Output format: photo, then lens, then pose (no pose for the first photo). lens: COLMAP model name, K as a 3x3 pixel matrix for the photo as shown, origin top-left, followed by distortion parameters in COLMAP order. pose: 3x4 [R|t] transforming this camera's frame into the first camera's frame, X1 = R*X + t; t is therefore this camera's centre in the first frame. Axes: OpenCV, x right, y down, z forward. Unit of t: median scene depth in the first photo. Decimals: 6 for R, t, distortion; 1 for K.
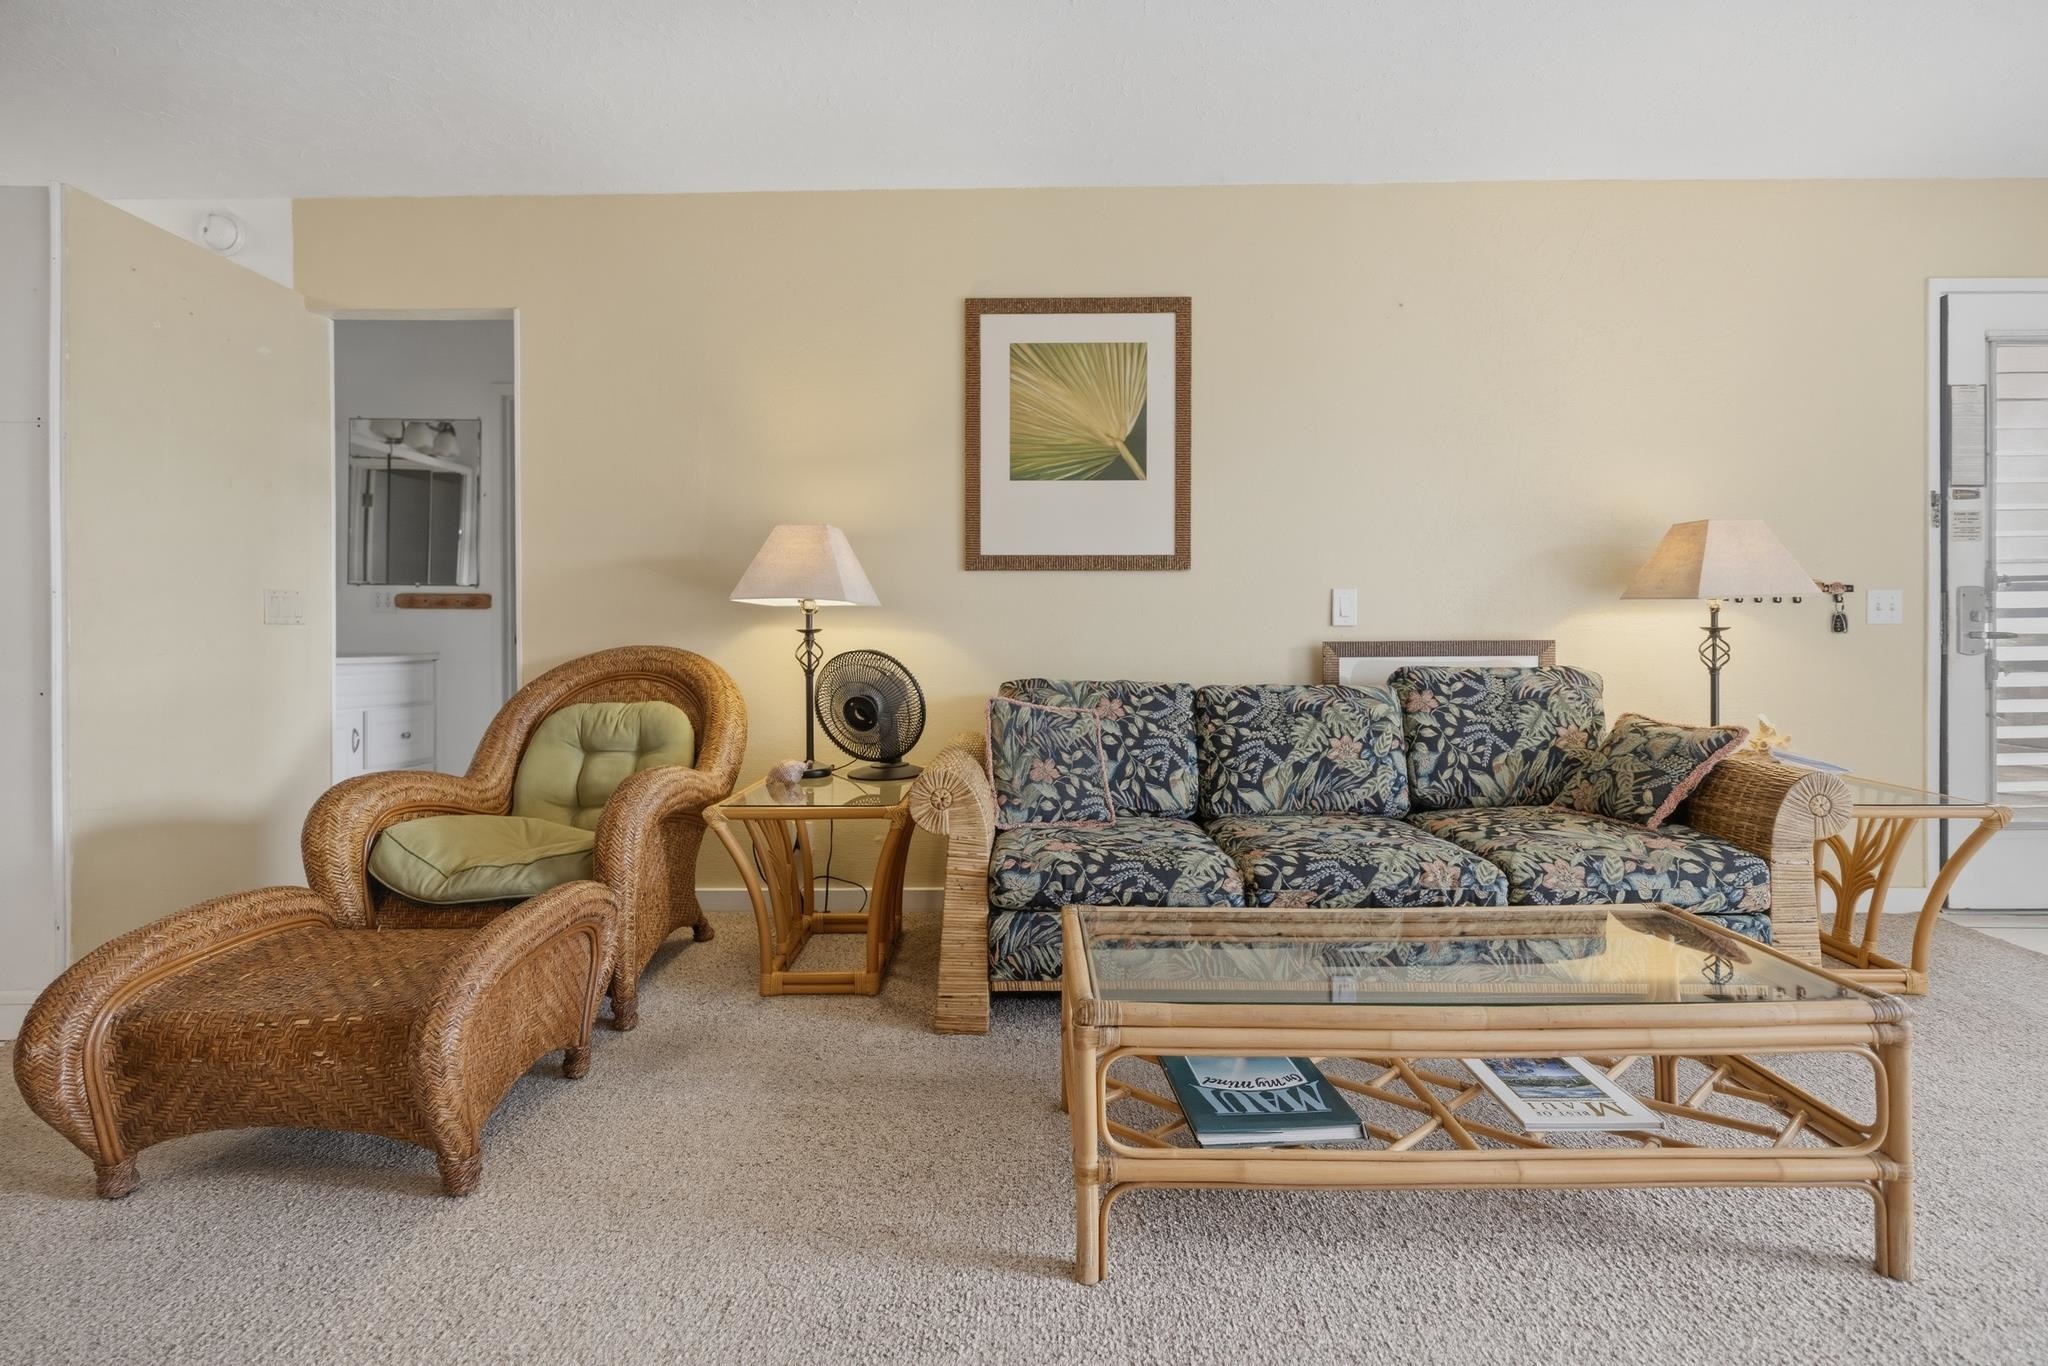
lens RADIAL K [[888.6, 0, 1027.7], [0, 888.6, 648.9], [0, 0, 1]] dist [0.002413, 0.000538]
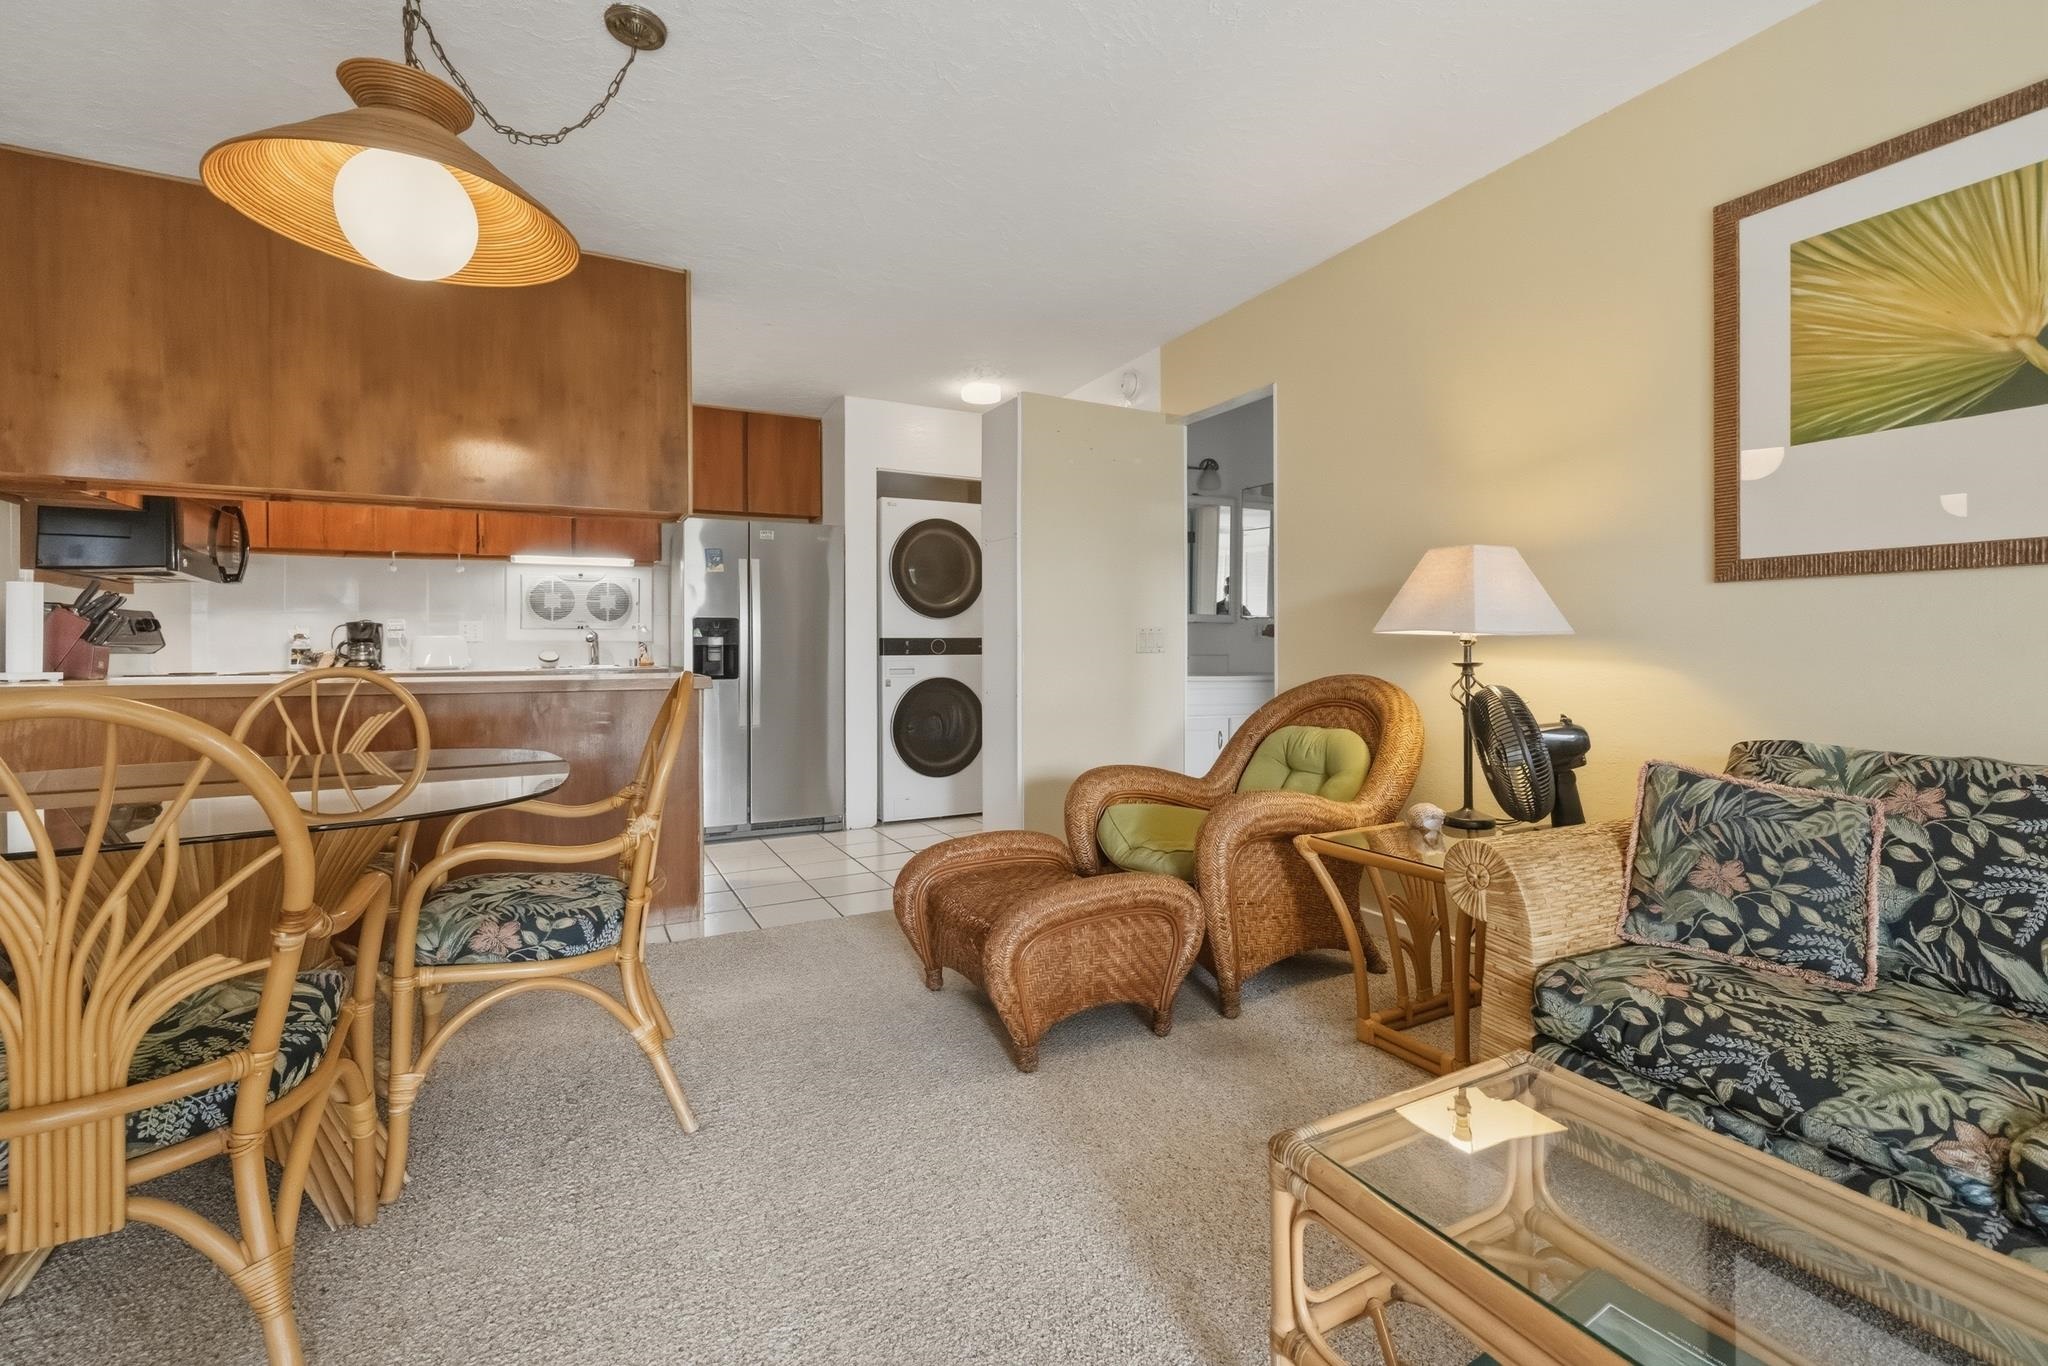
lens RADIAL K [[888.6, 0, 1027.7], [0, 888.6, 648.9], [0, 0, 1]] dist [0.002413, 0.000538]
pose [[0.475754, 0.000262, -0.879579, 0.344986], [-0.010808, 0.999926, -0.005547, -0.026981], [0.879512, 0.012145, 0.475721, 0.187103]]
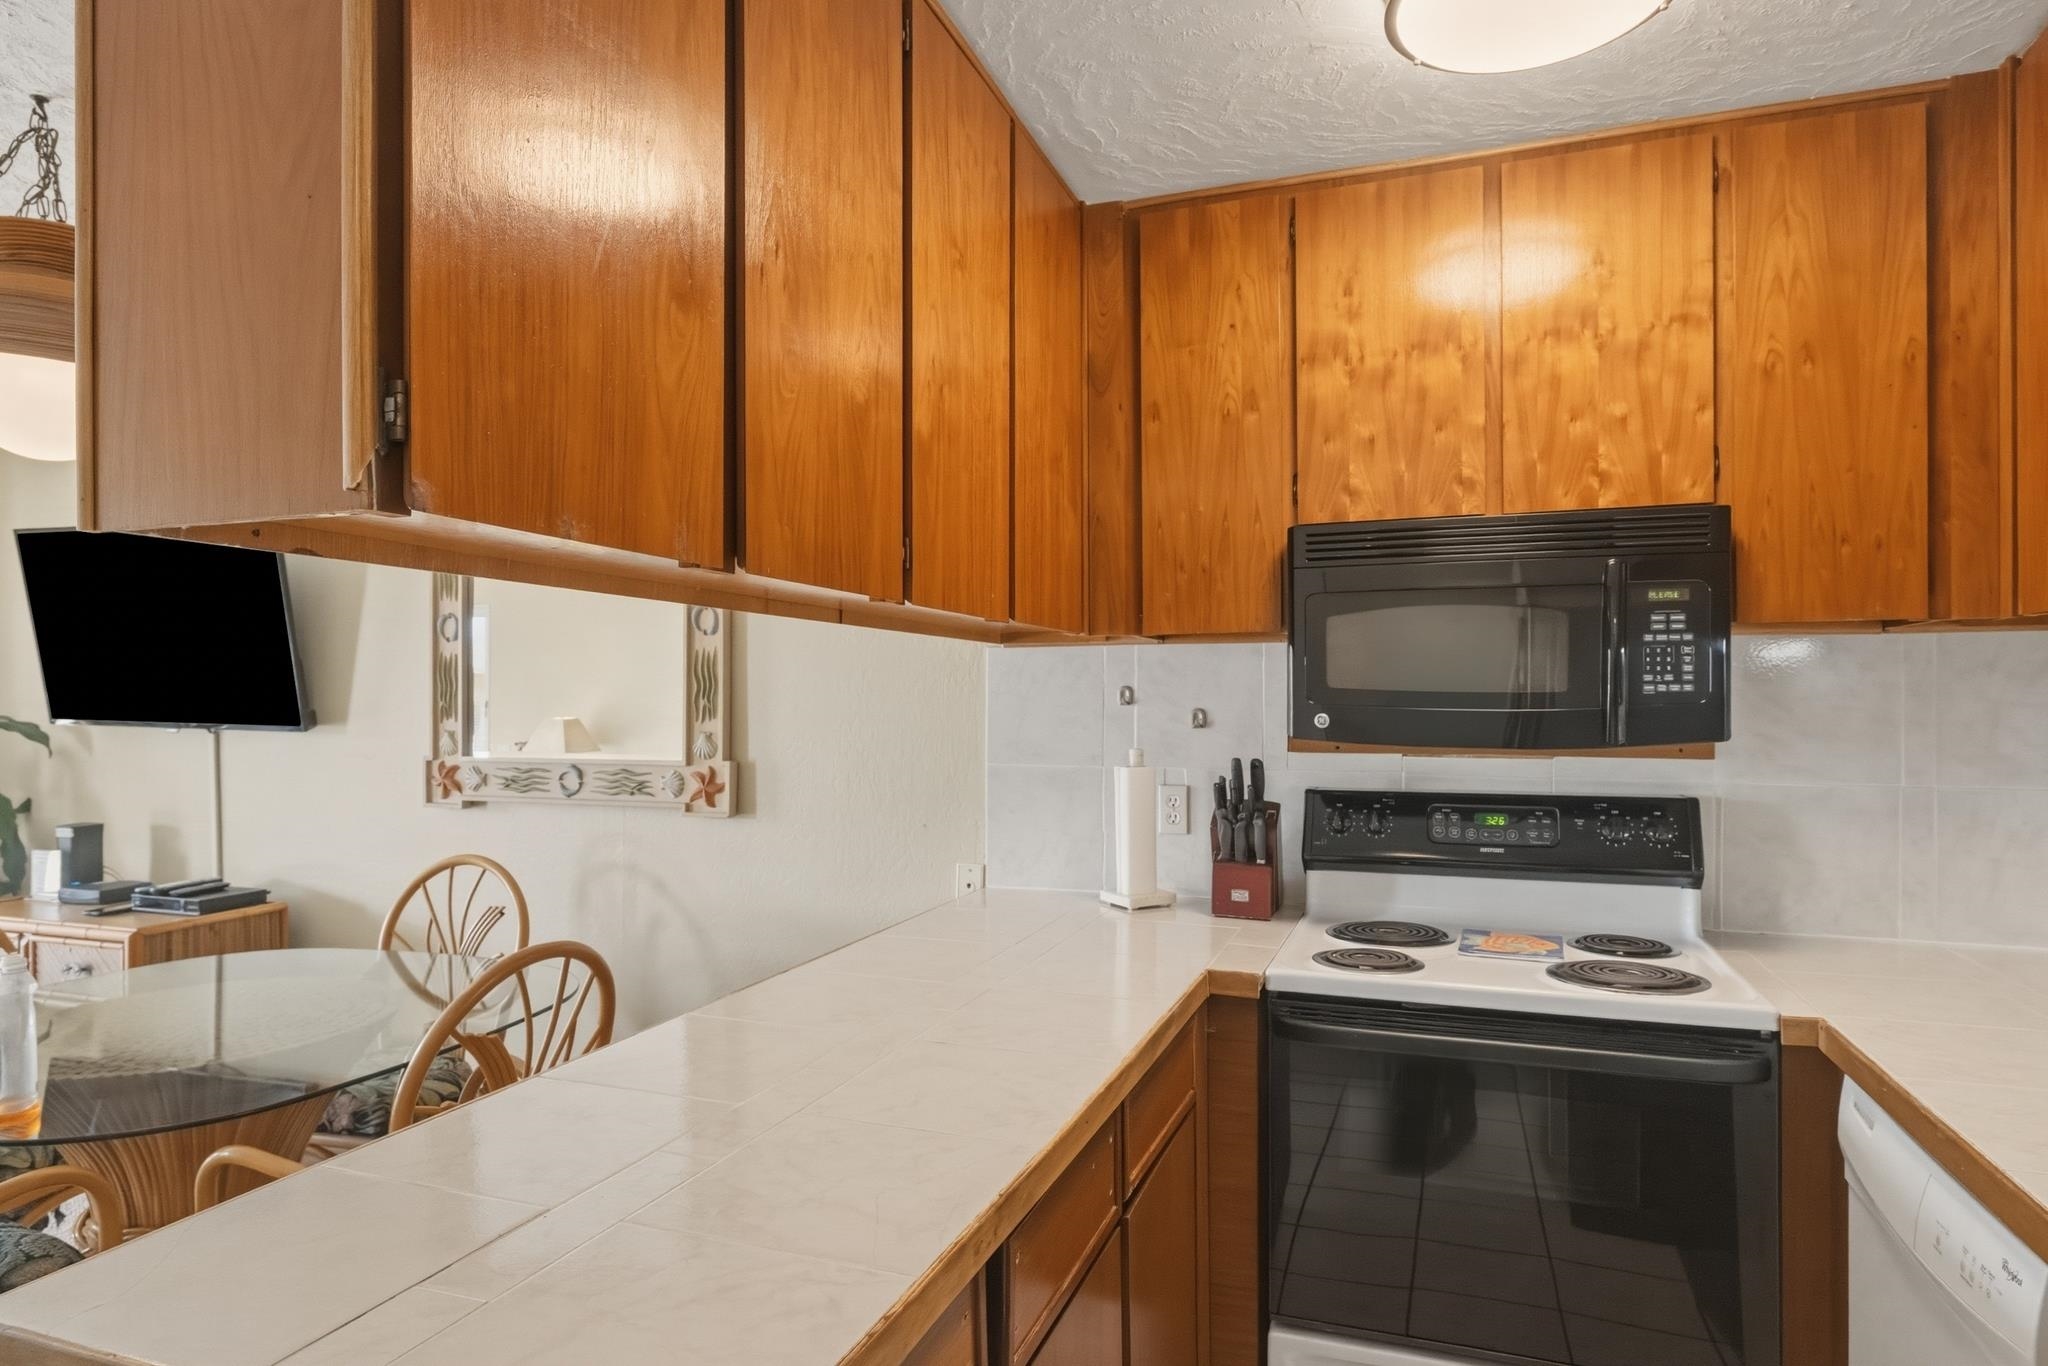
lens RADIAL K [[1167.2, 0, 1030.3], [0, 1167.2, 698.0], [0, 0, 1]] dist [0.001019, 0.000714]
pose [[-0.948861, 0.005664, 0.315642, -1.400643], [0.010980, 0.999826, 0.015067, -0.174810], [-0.315502, 0.017763, -0.948759, 0.622548]]
